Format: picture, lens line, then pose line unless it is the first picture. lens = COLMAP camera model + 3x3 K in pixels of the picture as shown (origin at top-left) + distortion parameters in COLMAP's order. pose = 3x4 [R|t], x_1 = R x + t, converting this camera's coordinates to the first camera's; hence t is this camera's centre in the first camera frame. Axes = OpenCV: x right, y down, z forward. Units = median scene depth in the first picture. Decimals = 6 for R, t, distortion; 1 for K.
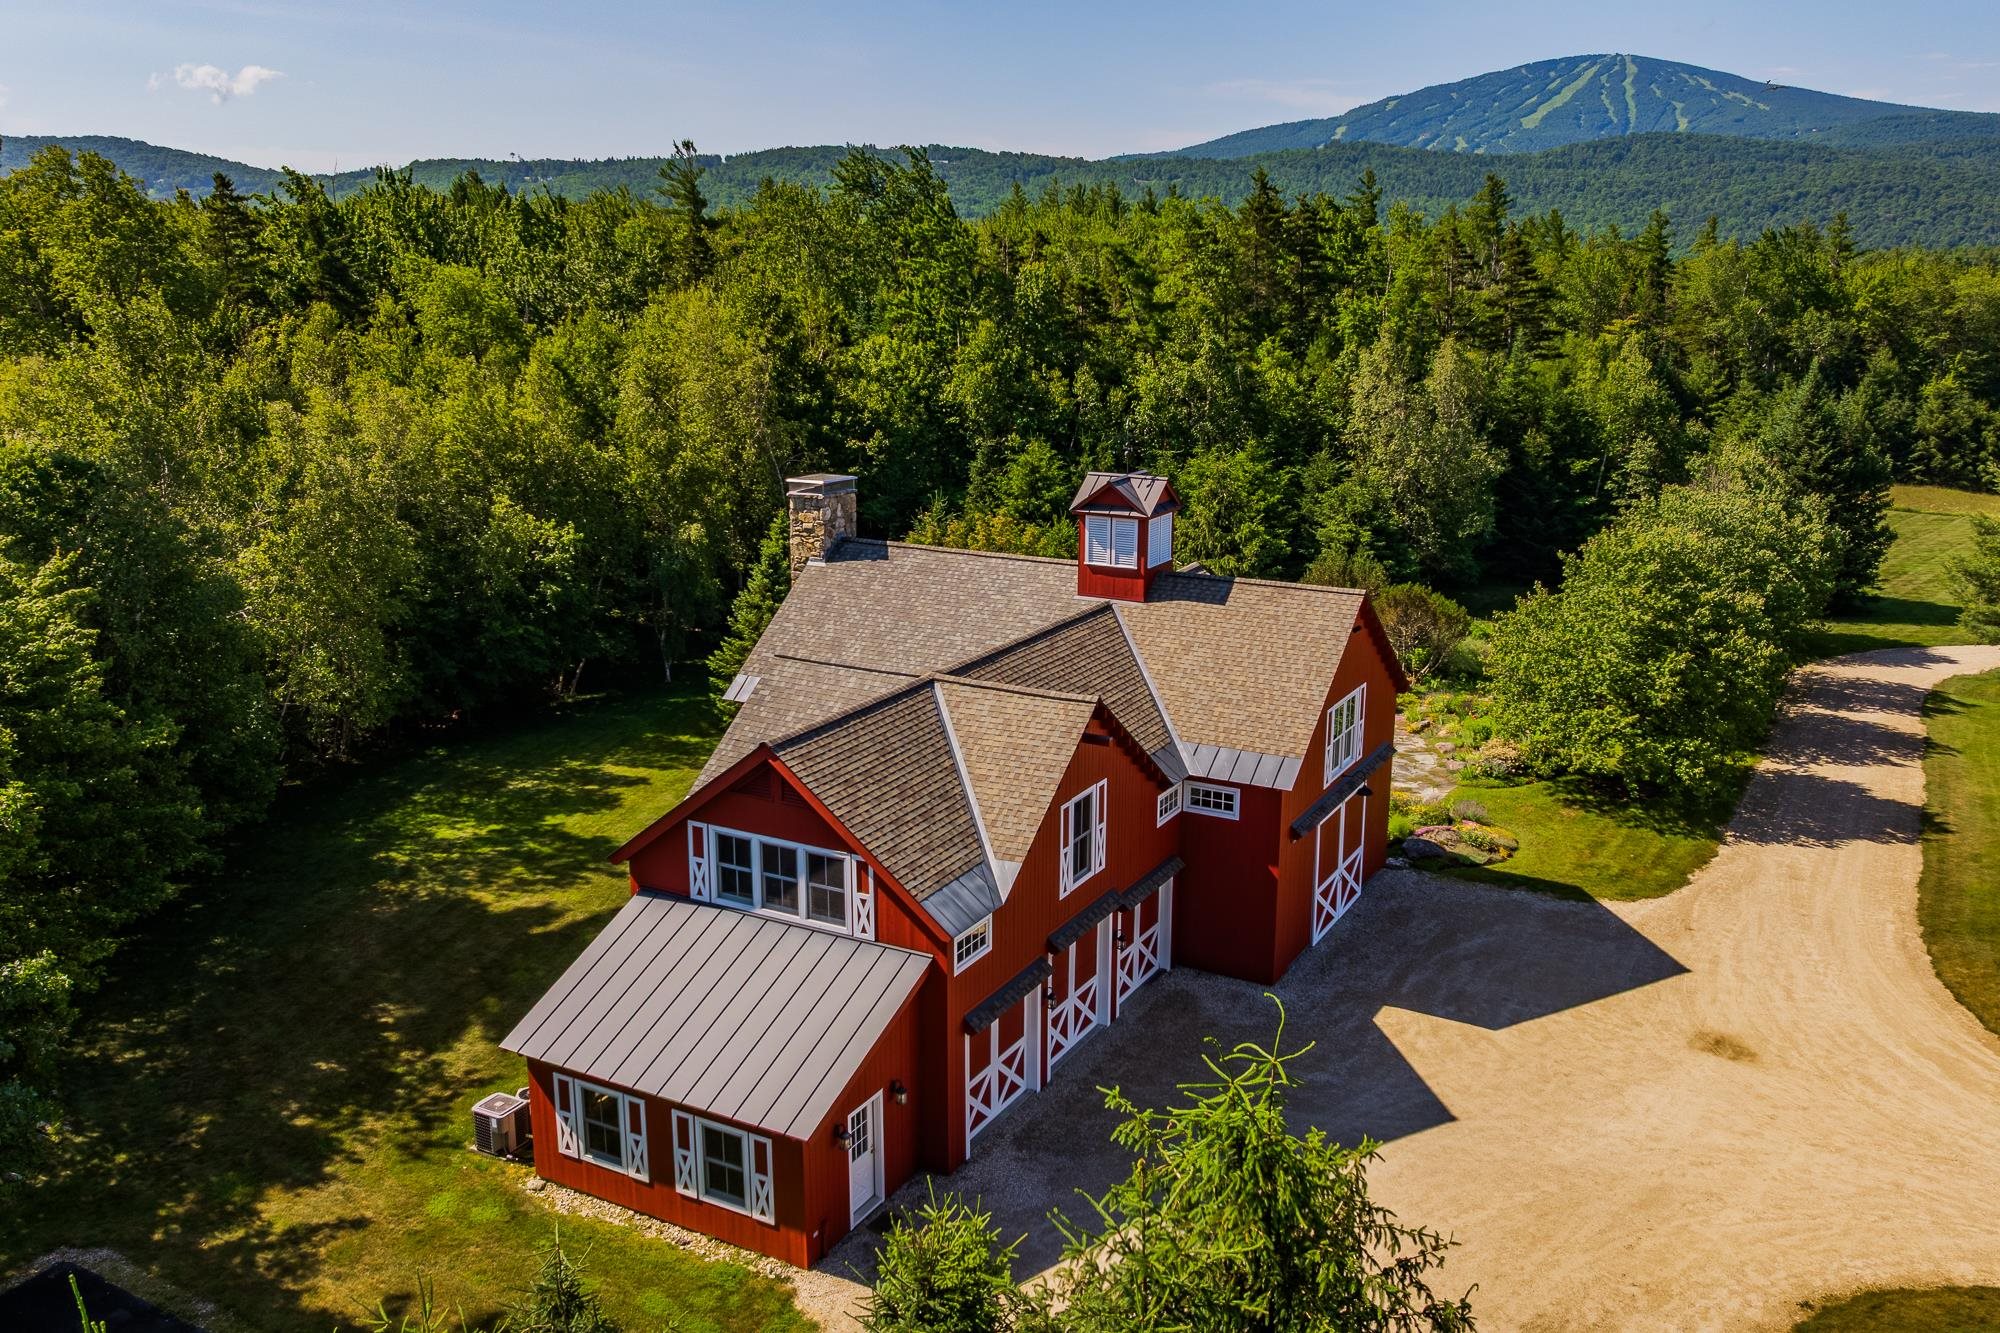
lens RADIAL K [[1662.1, 0, 1015.4], [0, 1662.1, 664.9], [0, 0, 1]] dist [-0.005291, -0.034036]
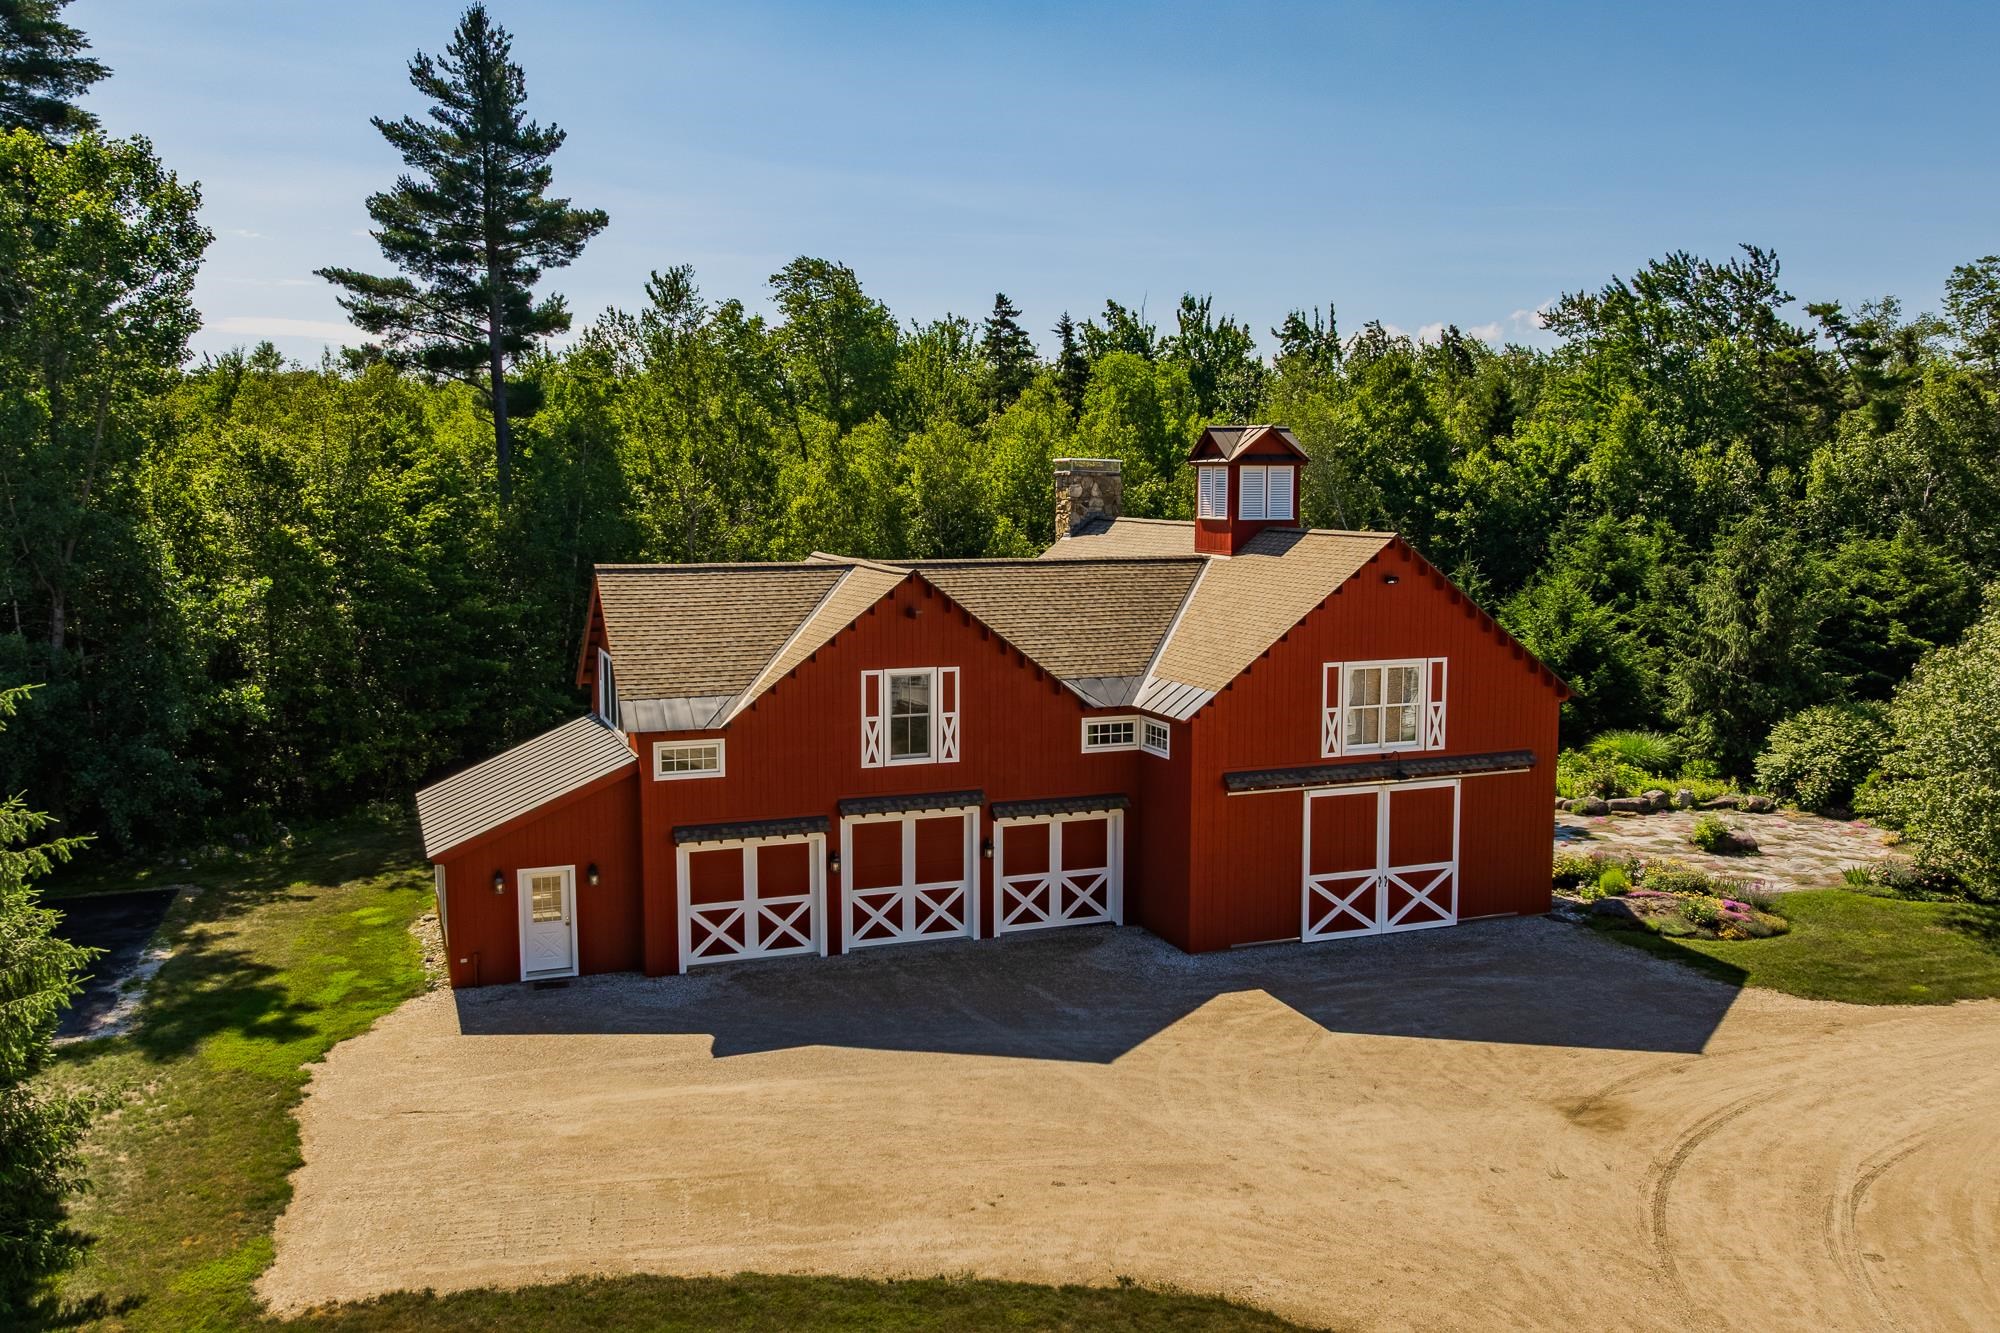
lens RADIAL K [[1662.1, 0, 1015.4], [0, 1662.1, 664.9], [0, 0, 1]] dist [-0.005291, -0.034036]
pose [[0.761545, 0.068496, -0.644482, 0.541794], [-0.154665, 0.984876, -0.078085, 0.104851], [0.629387, 0.159144, 0.760622, 0.203566]]
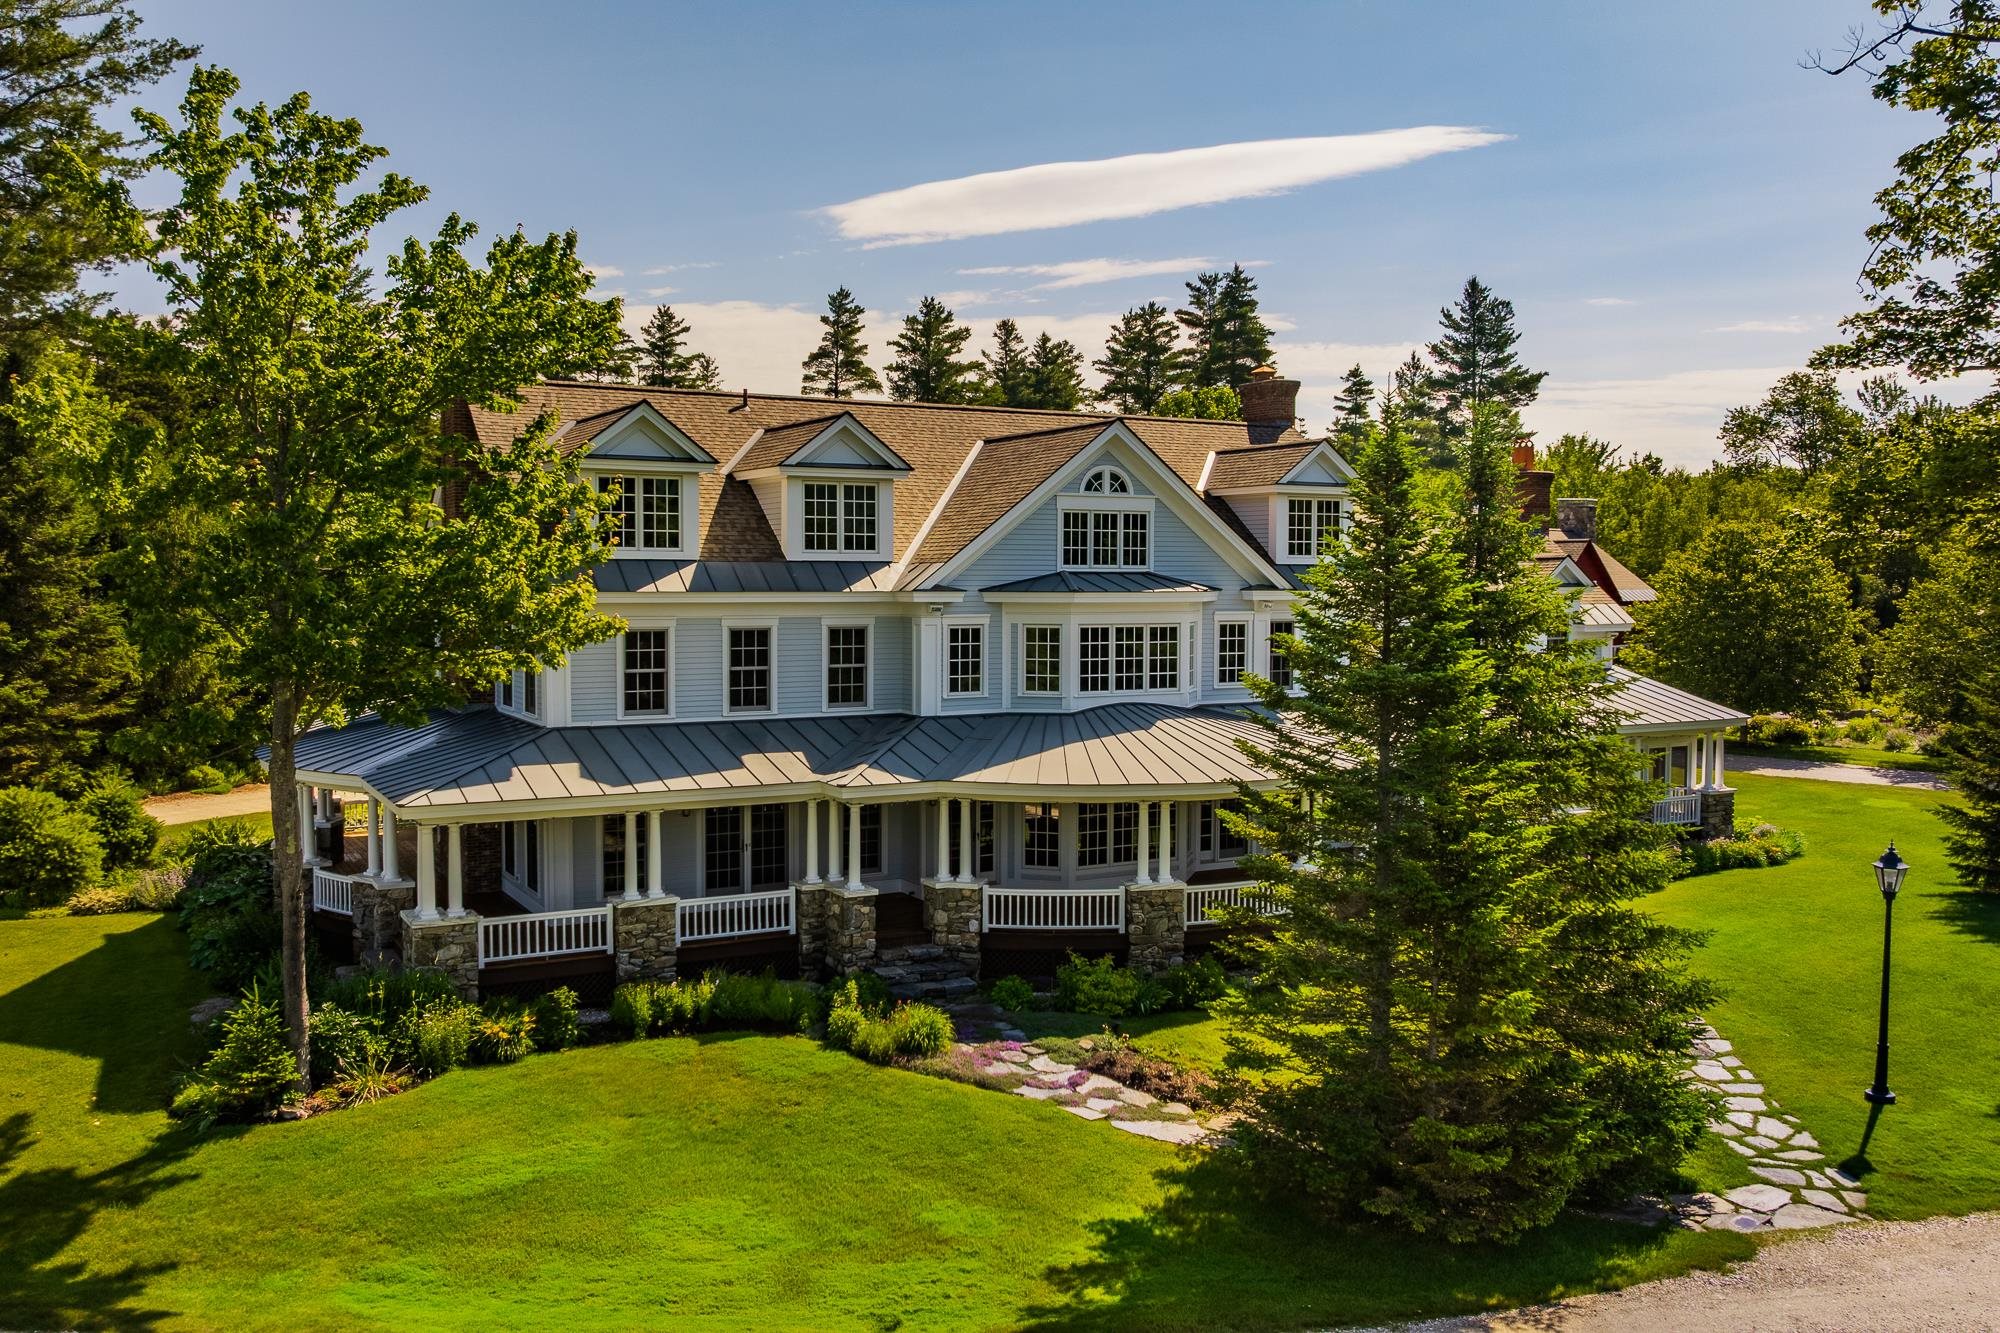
lens RADIAL K [[1662.1, 0, 1015.4], [0, 1662.1, 664.9], [0, 0, 1]] dist [-0.005291, -0.034036]
pose [[-0.252066, 0.042573, -0.966773, 1.928925], [-0.241259, 0.964722, 0.105386, 0.023620], [0.937154, 0.259807, -0.232903, 0.913758]]
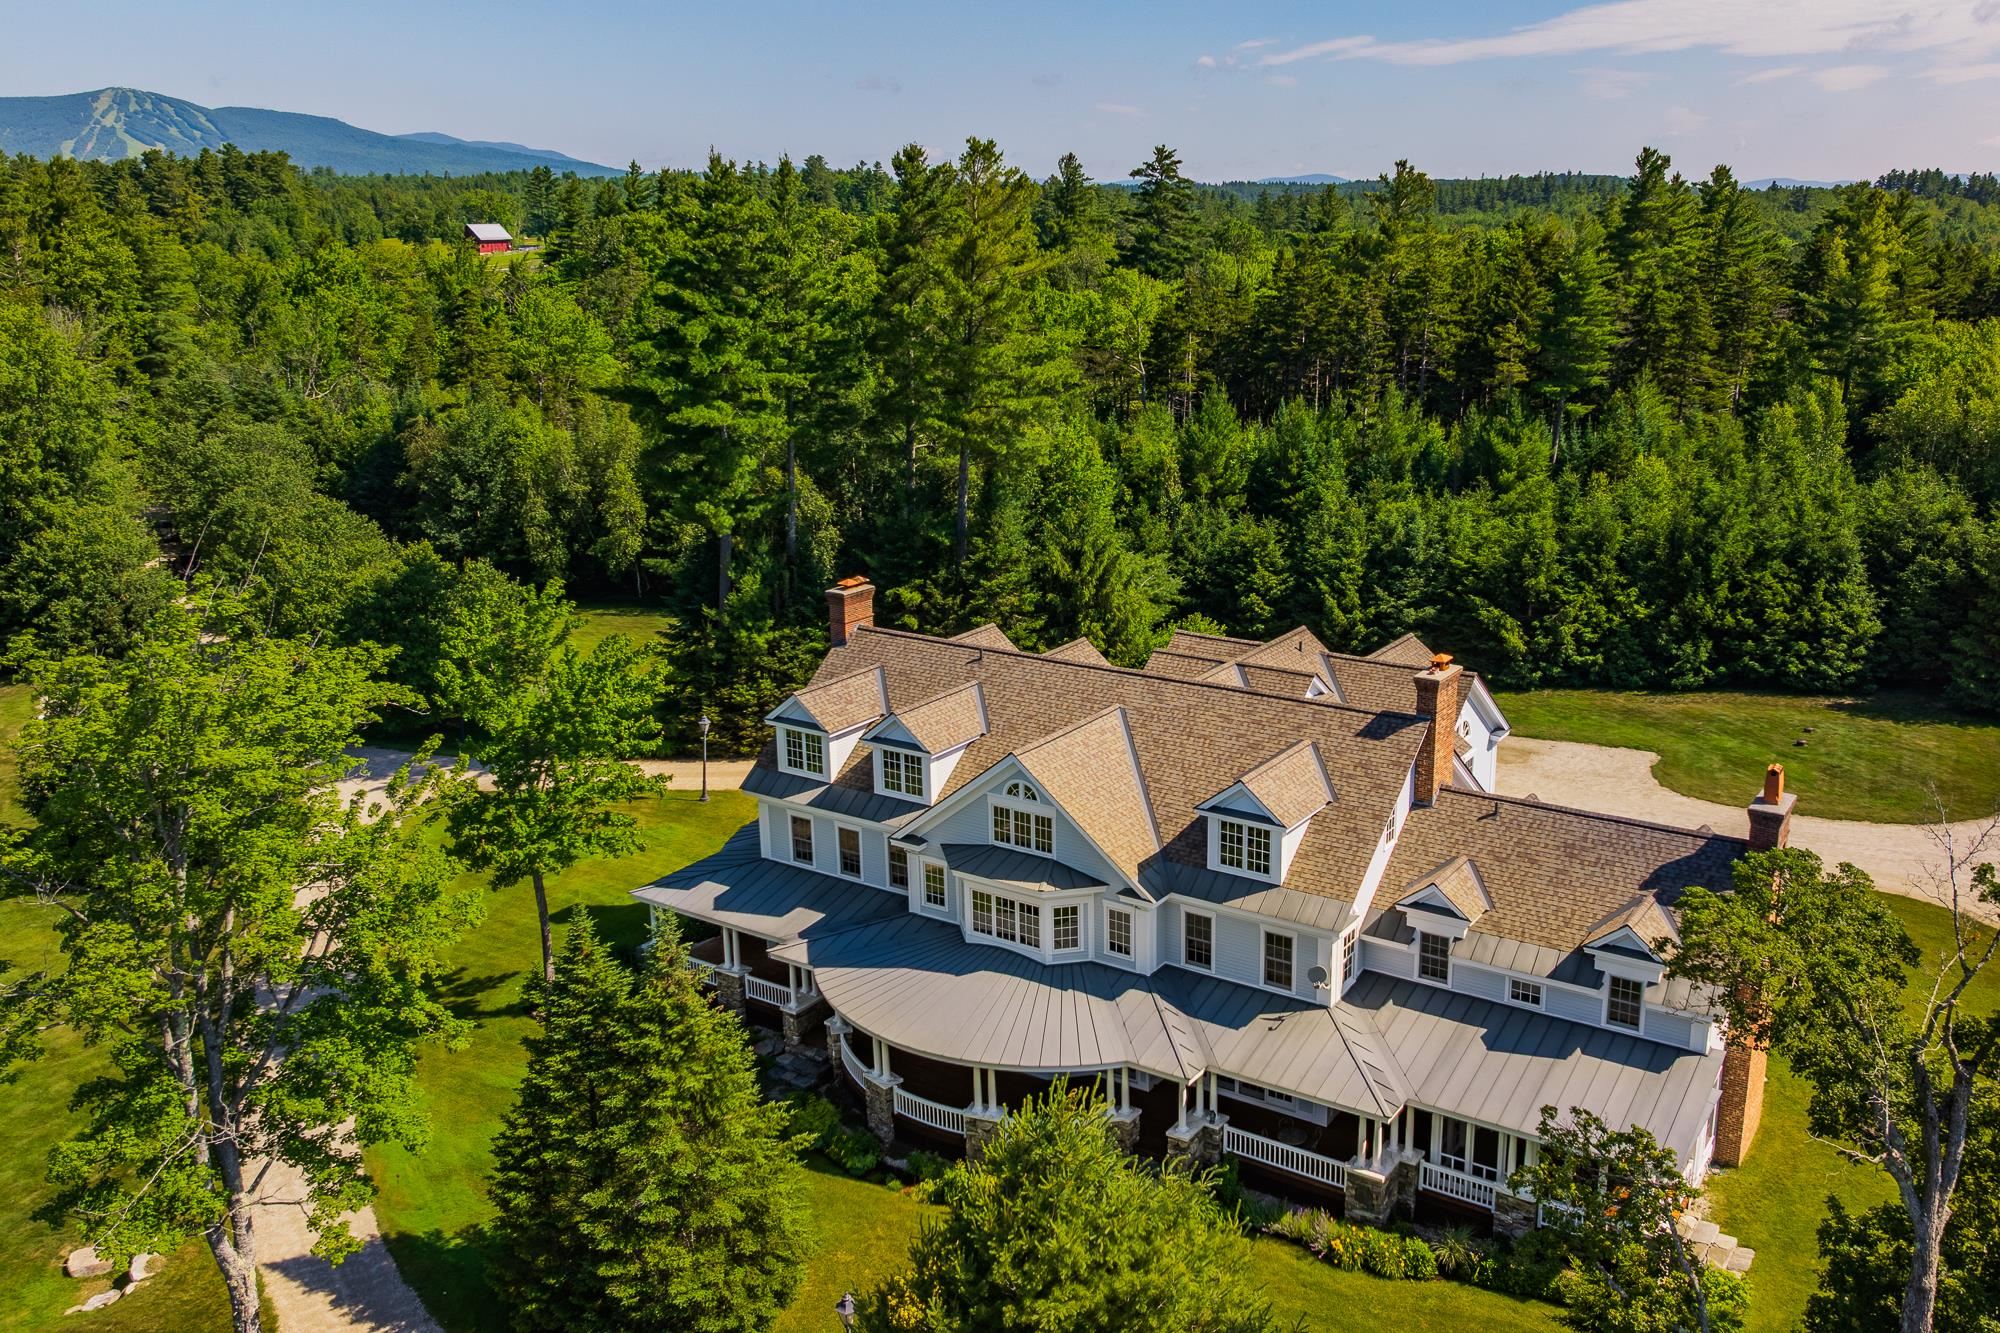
lens RADIAL K [[1662.1, 0, 1015.4], [0, 1662.1, 664.9], [0, 0, 1]] dist [-0.005291, -0.034036]
pose [[-0.973560, 0.054182, -0.221913, 1.431484], [-0.058537, 0.879850, 0.471632, -0.533113], [0.220804, 0.472152, -0.853415, 1.589165]]
